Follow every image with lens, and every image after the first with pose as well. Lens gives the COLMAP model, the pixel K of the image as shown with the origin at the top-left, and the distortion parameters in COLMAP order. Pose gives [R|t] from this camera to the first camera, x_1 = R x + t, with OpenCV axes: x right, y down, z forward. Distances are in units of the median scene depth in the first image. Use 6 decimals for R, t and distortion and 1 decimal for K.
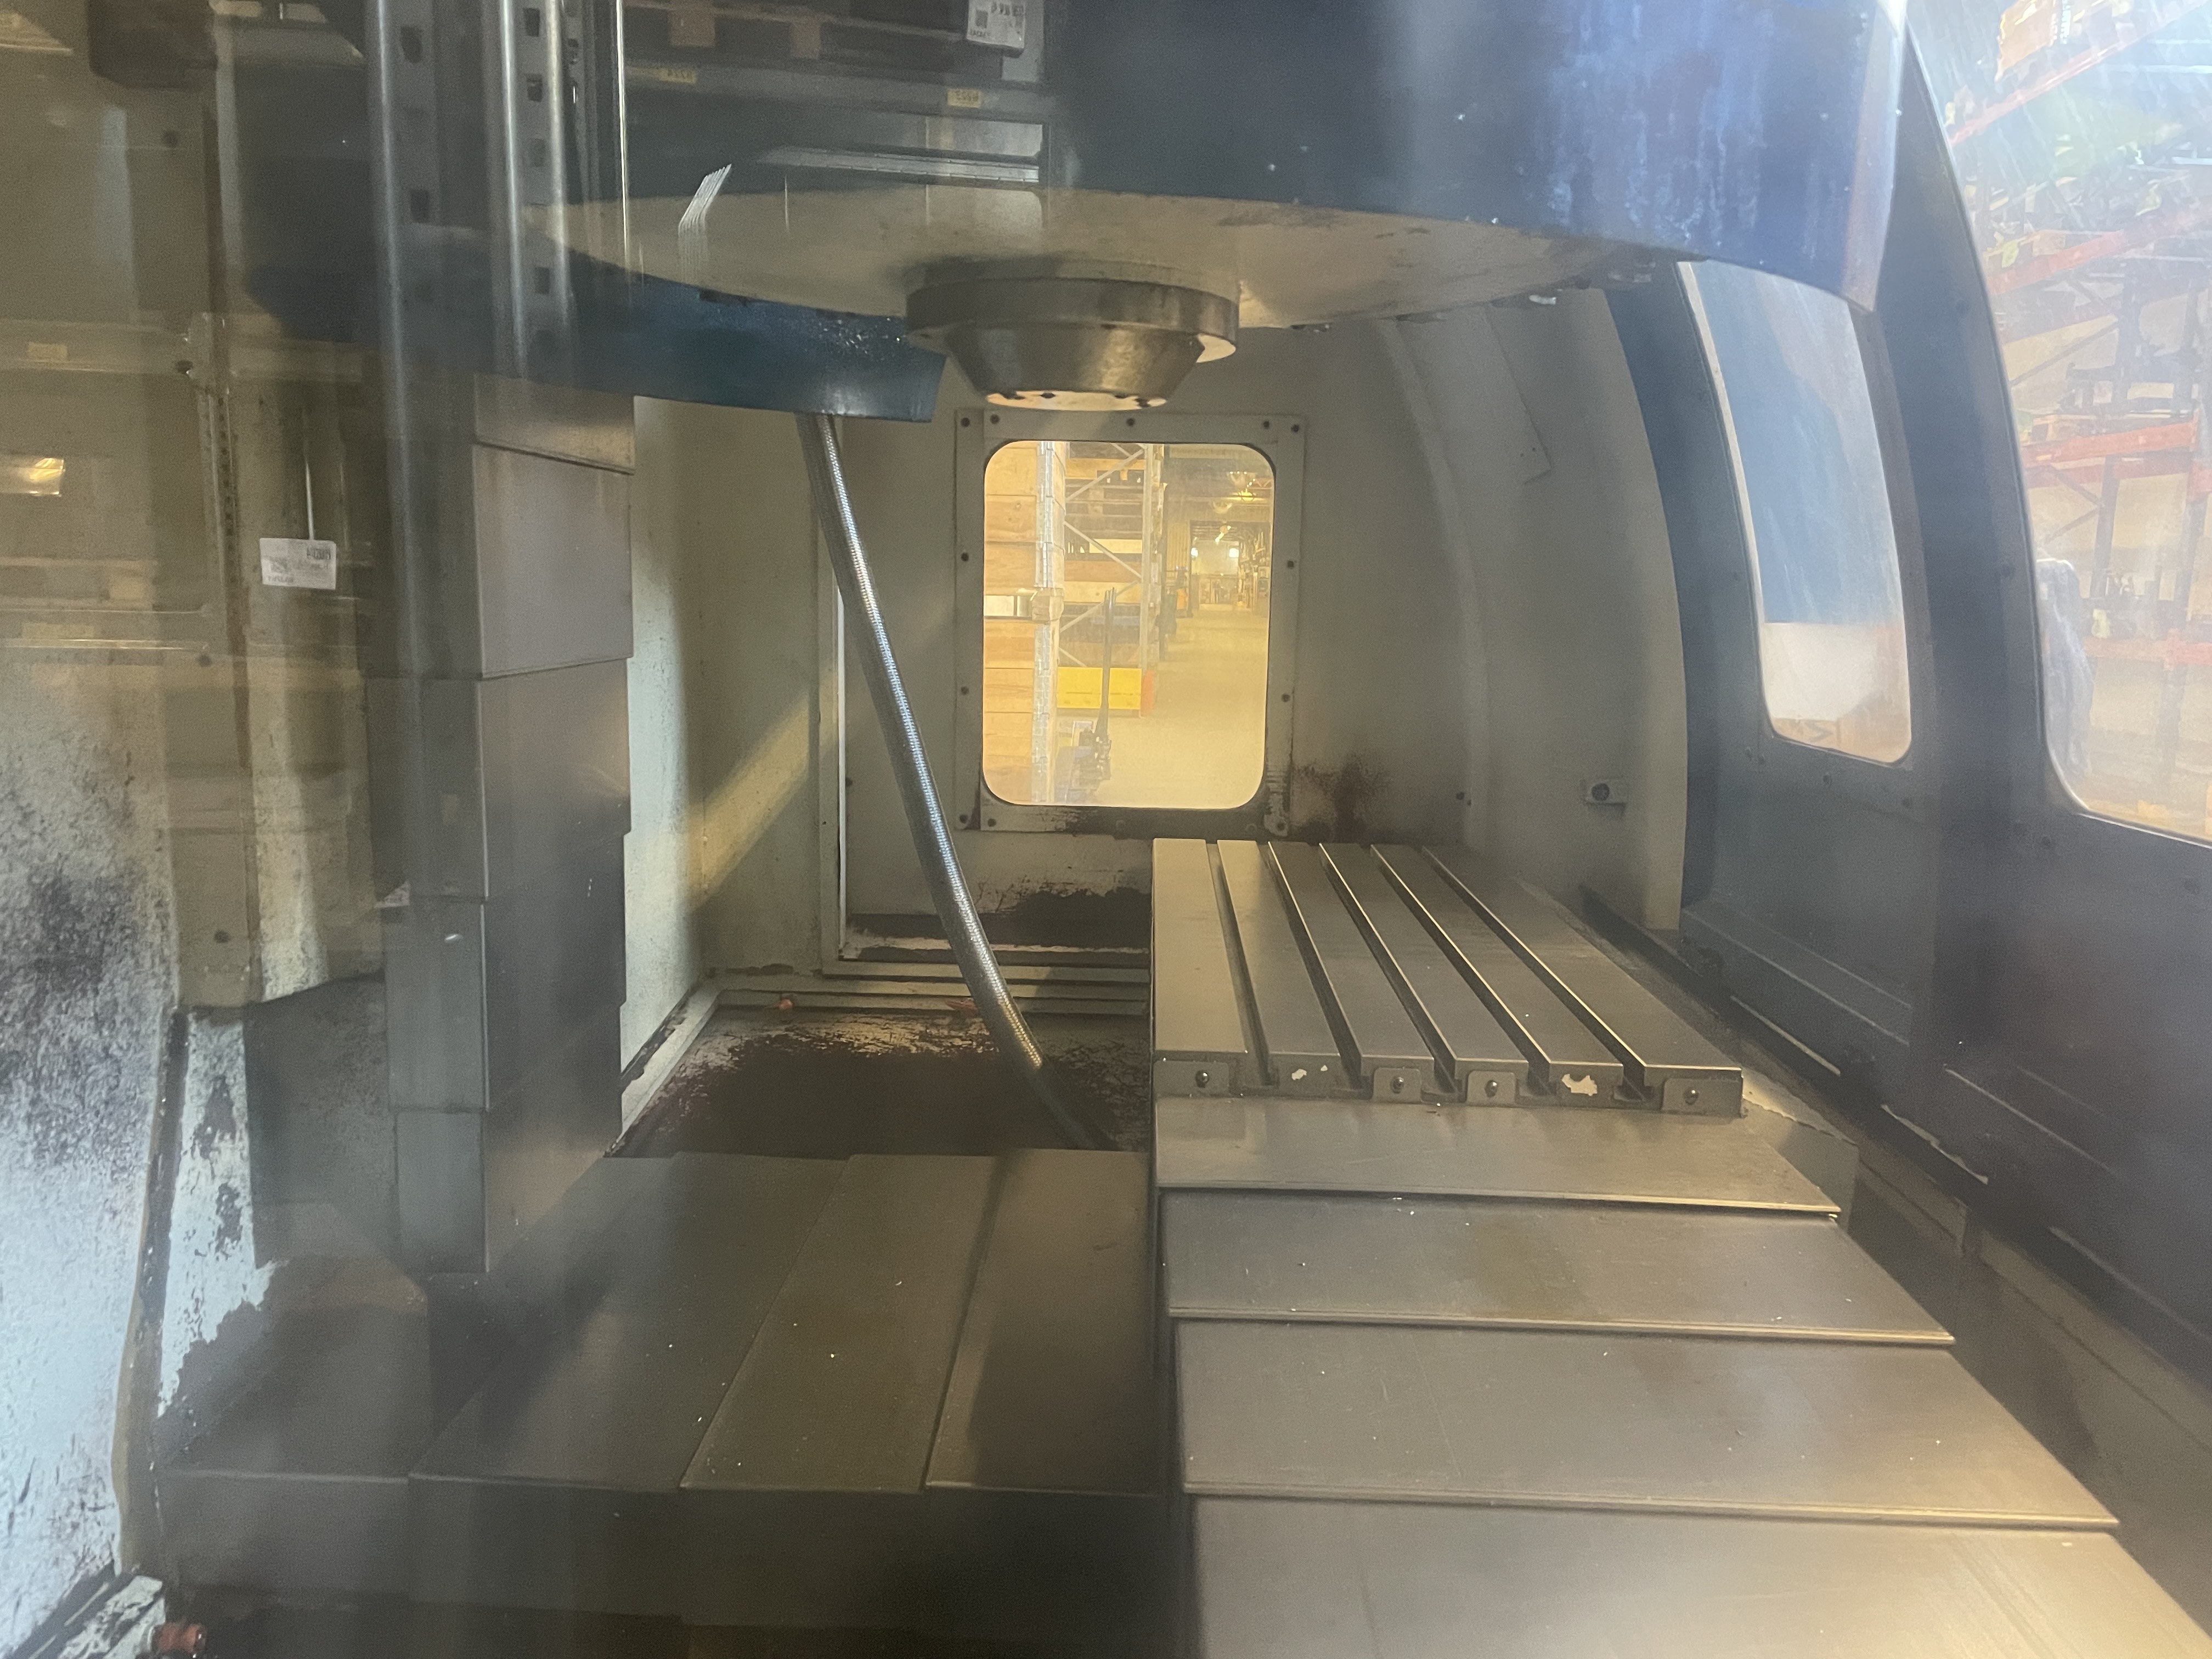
lens RADIAL K [[1691.1, 0, 1097.1], [0, 1691.1, 821.3], [0, 0, 1]] dist [0.086427, -0.119205]
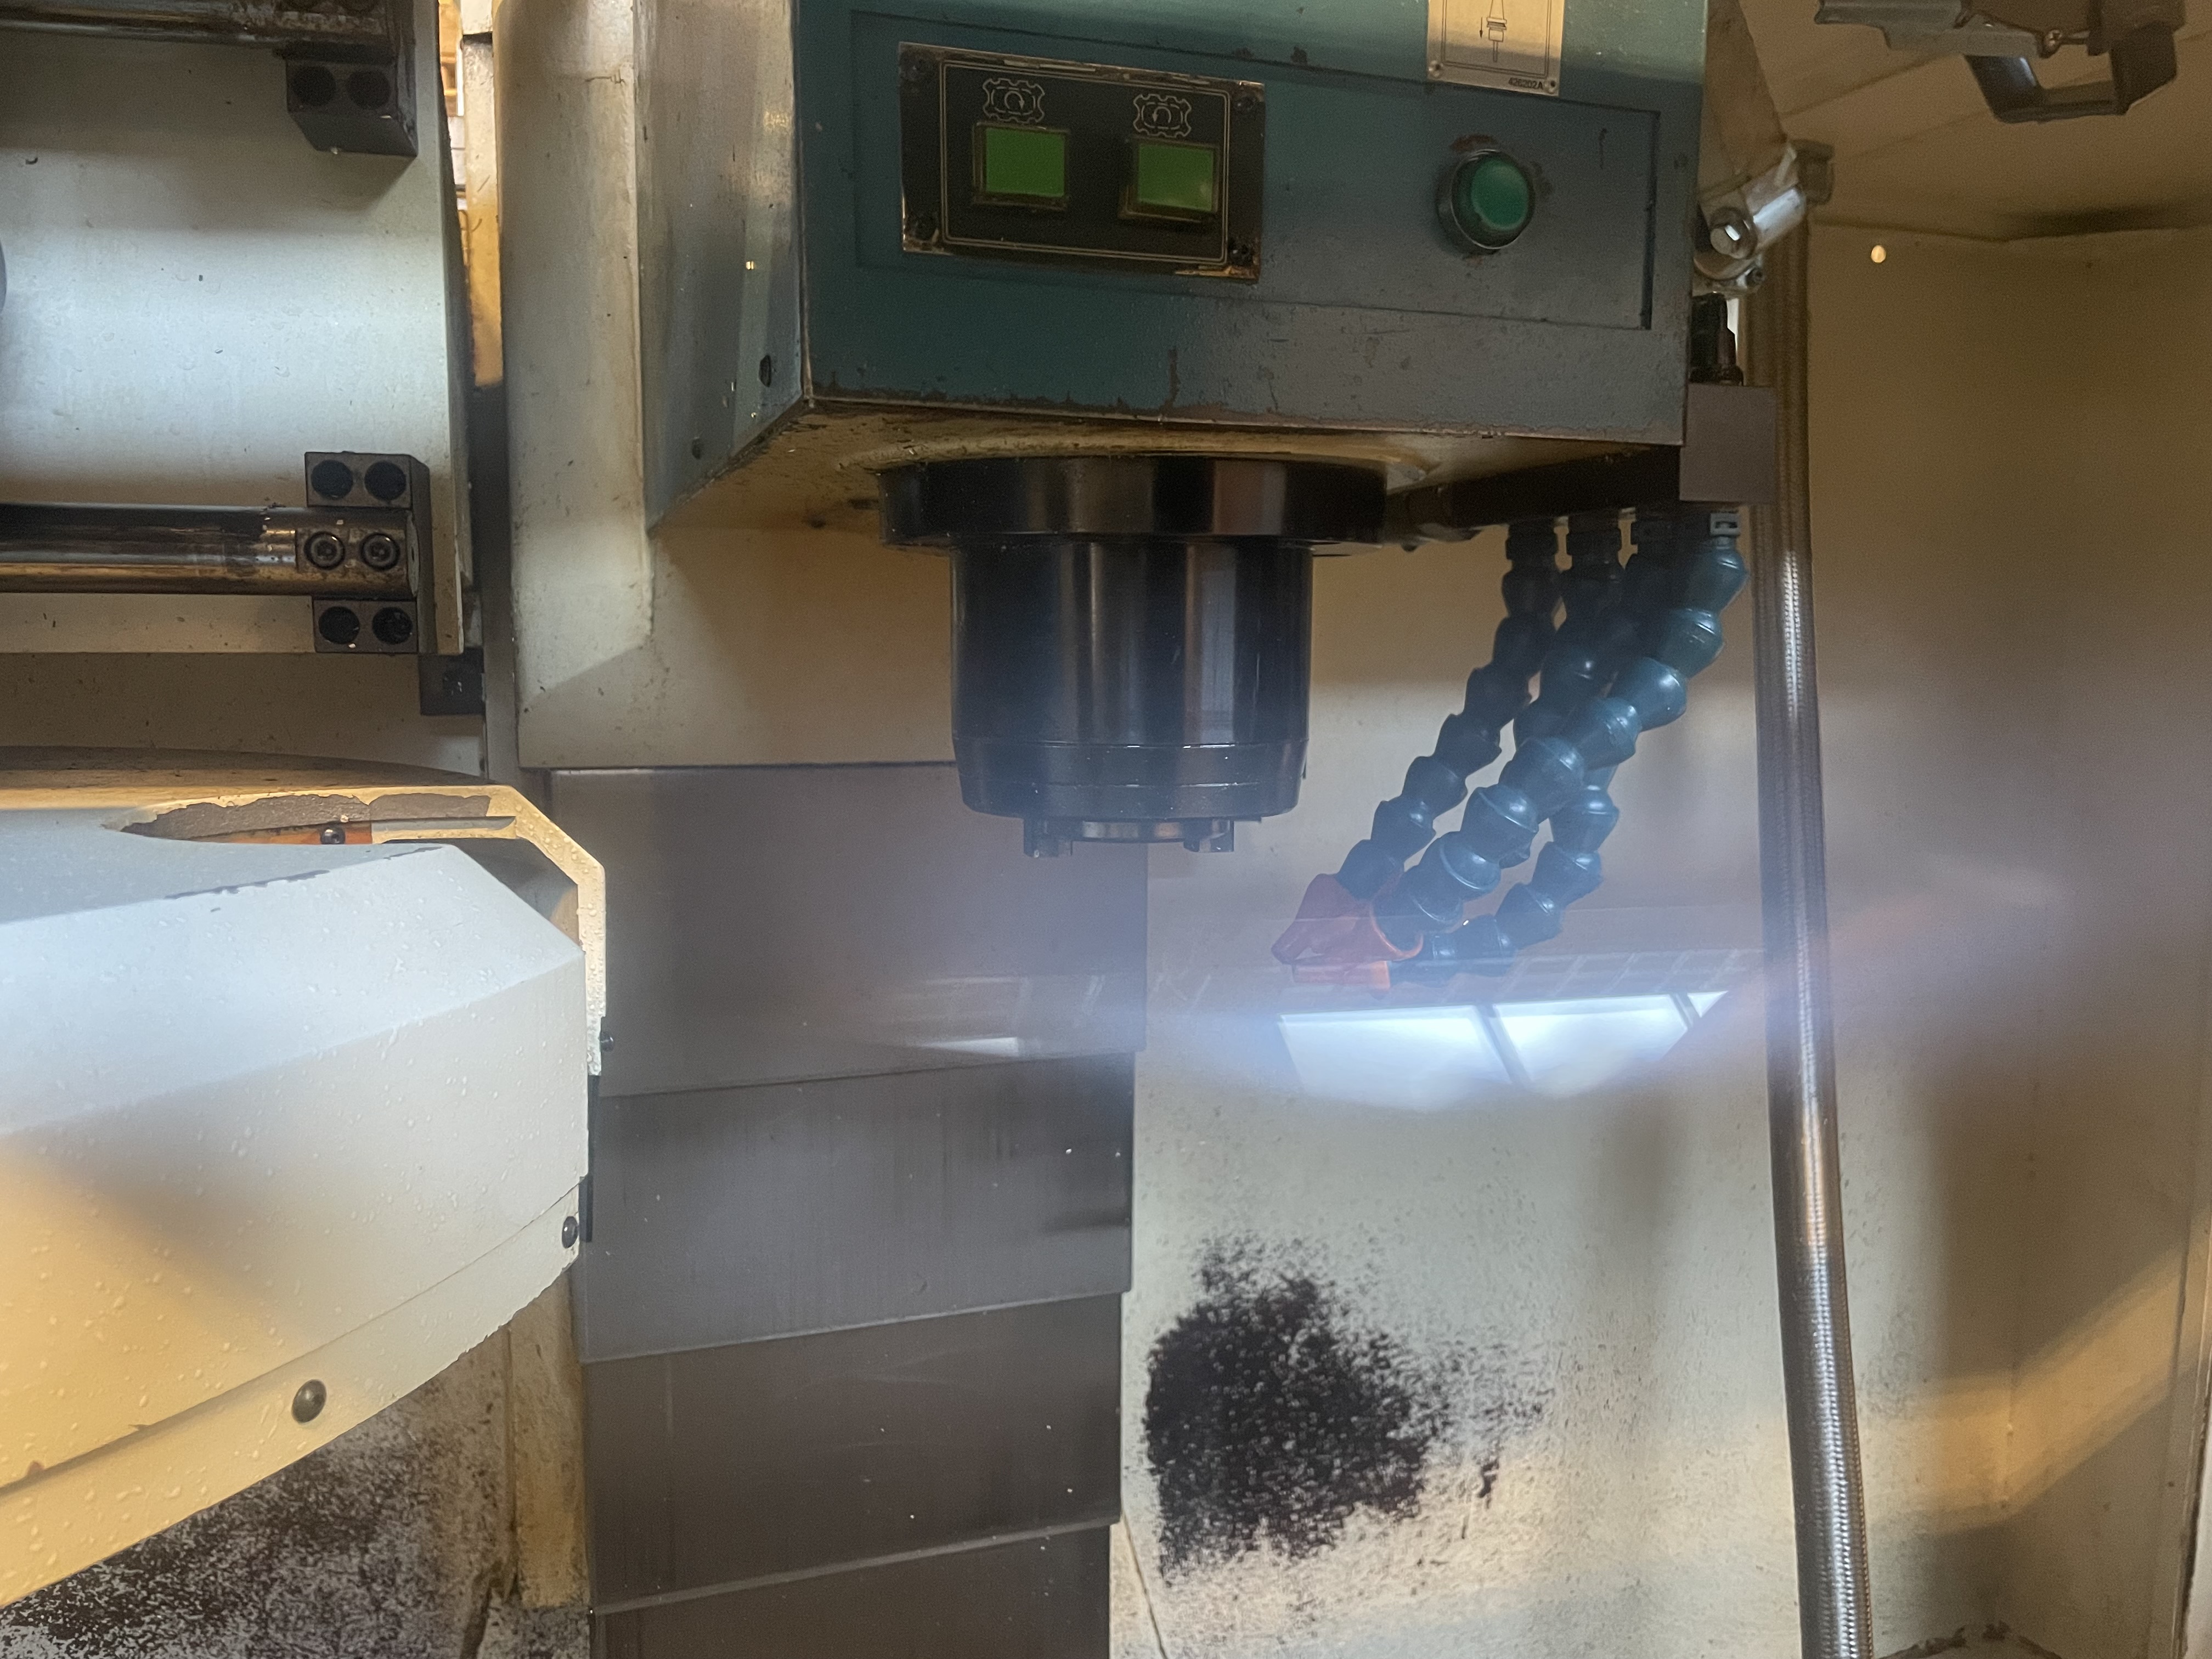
lens RADIAL K [[1691.1, 0, 1085.5], [0, 1691.1, 831.0], [0, 0, 1]] dist [0.086427, -0.119205]
pose [[0.354719, 0.090847, -0.930549, 0.519514], [-0.136081, 0.989687, 0.044747, -0.441536], [0.925017, 0.110758, 0.363423, 0.947032]]
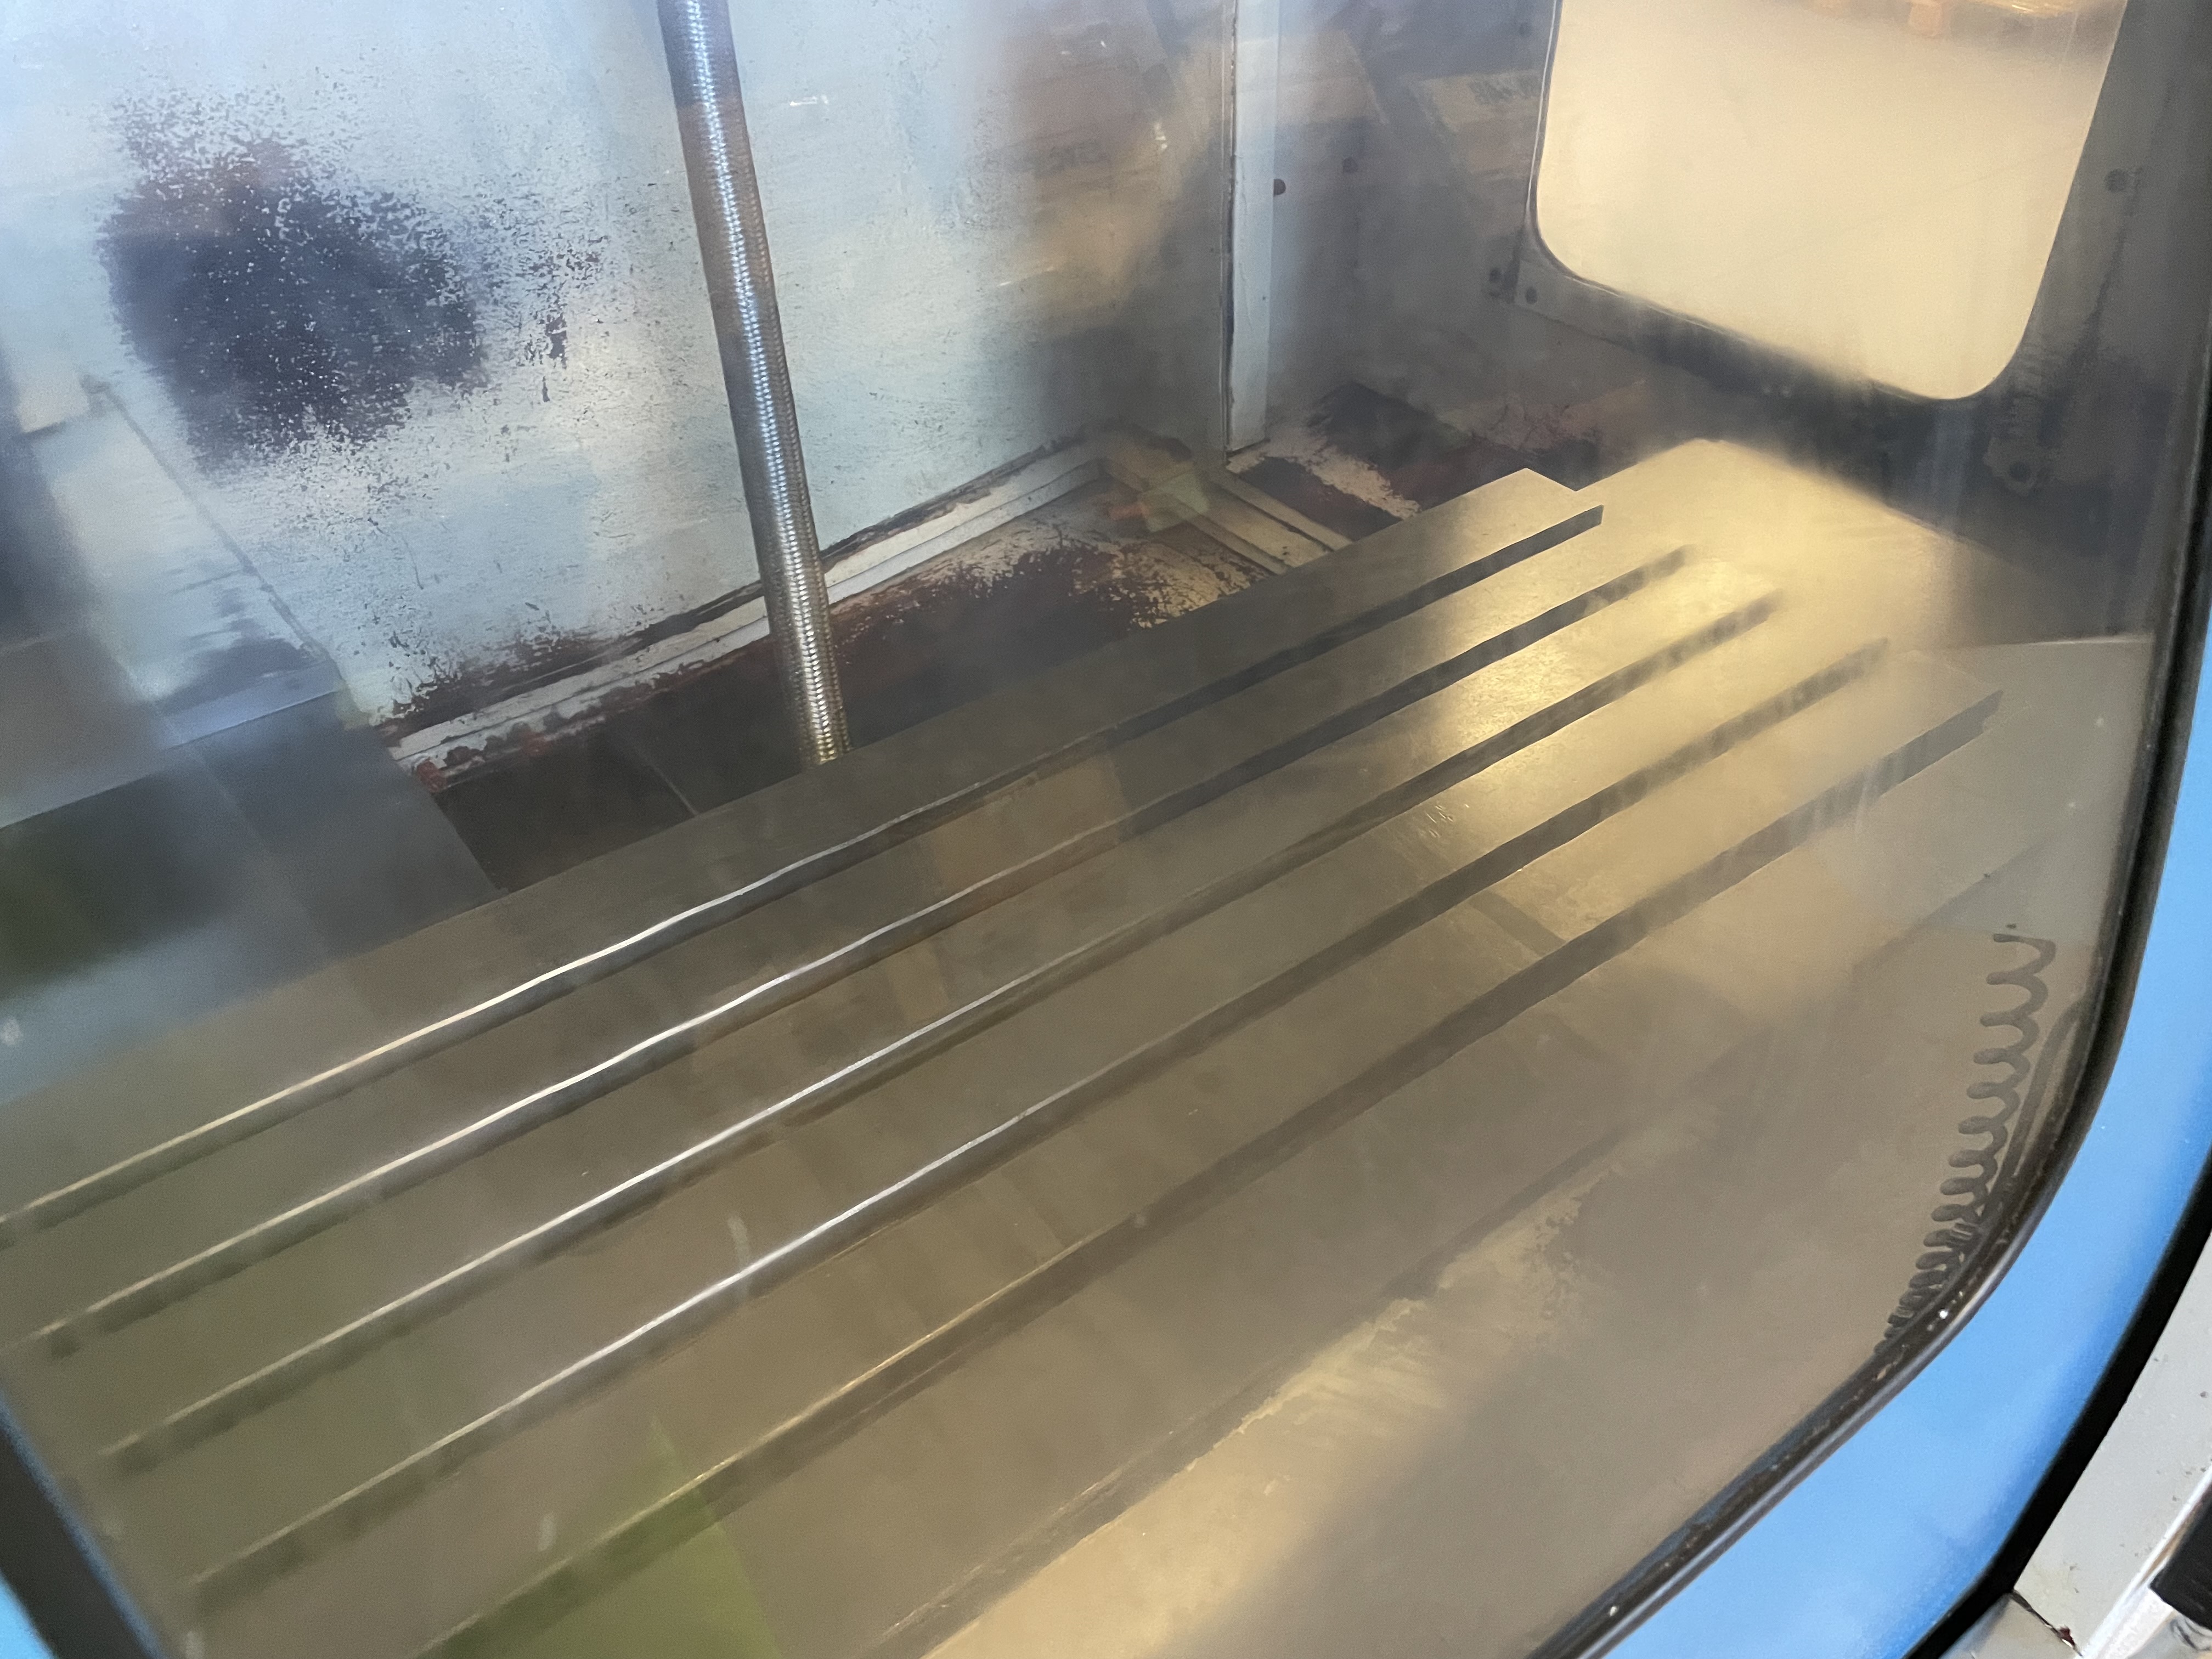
lens RADIAL K [[1691.1, 0, 1092.6], [0, 1691.1, 869.0], [0, 0, 1]] dist [0.086427, -0.119205]
pose [[0.597805, 0.477672, -0.643784, 0.728217], [-0.067738, 0.830310, 0.553170, -0.345975], [0.798775, -0.287079, 0.528720, 1.284824]]
